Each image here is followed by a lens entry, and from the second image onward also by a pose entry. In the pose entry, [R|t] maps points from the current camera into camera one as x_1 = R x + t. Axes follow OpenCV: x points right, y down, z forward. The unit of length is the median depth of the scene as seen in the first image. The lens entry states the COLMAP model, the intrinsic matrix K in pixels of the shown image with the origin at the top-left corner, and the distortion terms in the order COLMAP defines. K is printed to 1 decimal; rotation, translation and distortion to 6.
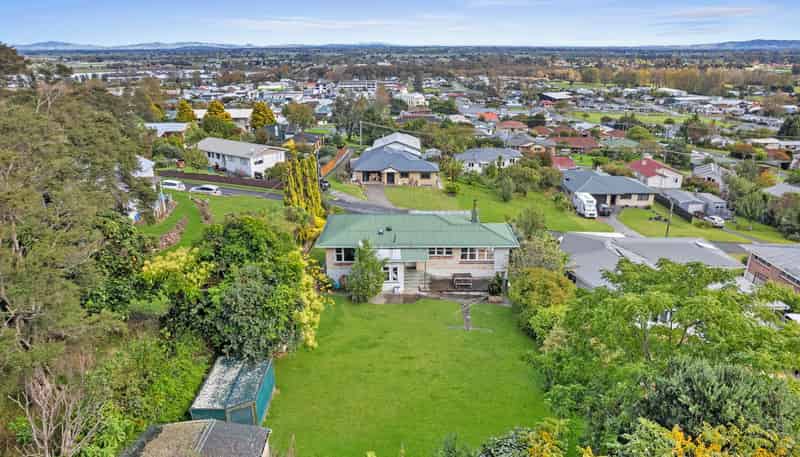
lens RADIAL K [[505.6, 0, 400.0], [0, 505.6, 228.5], [0, 0, 1]] dist [-0.041251, 0.001979]
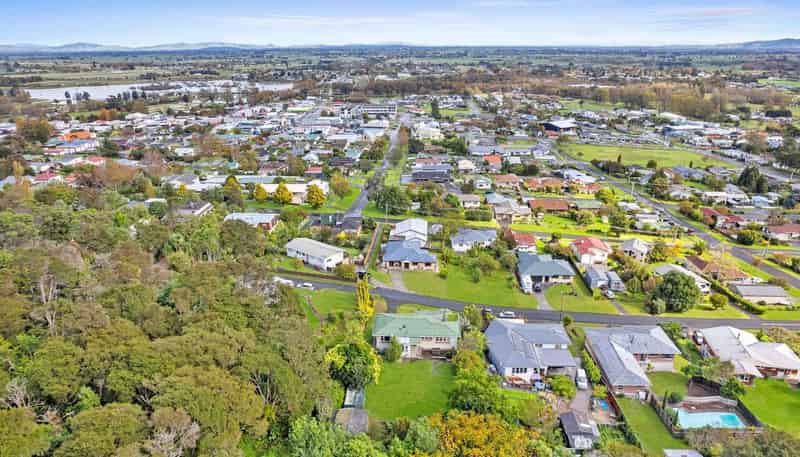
lens RADIAL K [[505.6, 0, 400.0], [0, 505.6, 228.5], [0, 0, 1]] dist [-0.041251, 0.001979]
pose [[0.999280, 0.010842, -0.036353, 0.014038], [-0.010771, 0.999940, 0.002143, -0.170928], [0.036374, -0.001749, 0.999337, -0.484303]]
